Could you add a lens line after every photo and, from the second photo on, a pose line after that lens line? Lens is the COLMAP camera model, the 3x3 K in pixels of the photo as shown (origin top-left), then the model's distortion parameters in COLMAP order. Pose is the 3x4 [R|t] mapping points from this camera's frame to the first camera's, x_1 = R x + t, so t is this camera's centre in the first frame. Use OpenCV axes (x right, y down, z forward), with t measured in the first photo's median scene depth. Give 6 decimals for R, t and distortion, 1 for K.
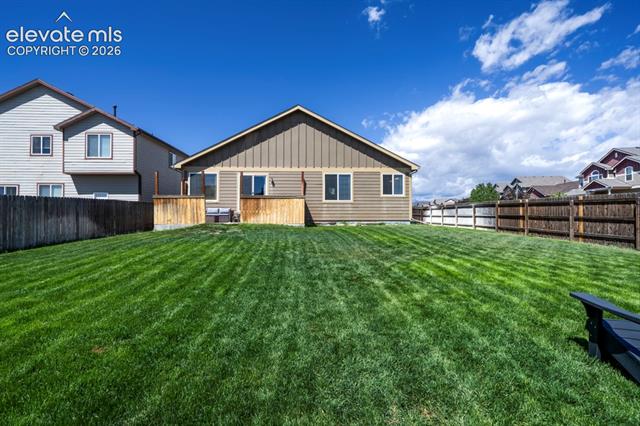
lens RADIAL K [[306.0, 0, 316.4], [0, 306.0, 209.5], [0, 0, 1]] dist [-0.002673, 0.001867]
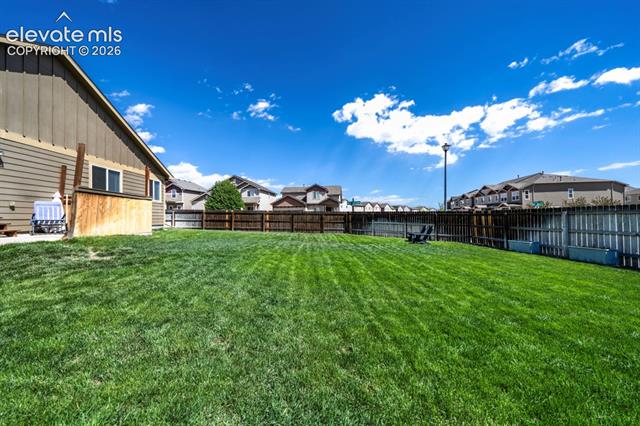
lens RADIAL K [[236.8, 0, 323.8], [0, 236.8, 215.4], [0, 0, 1]] dist [-0.003956, -0.000237]
pose [[-0.028225, 0.013116, 0.999516, -0.554880], [-0.020383, 0.999698, -0.013694, 0.002387], [-0.999394, -0.020759, -0.027949, 0.455999]]
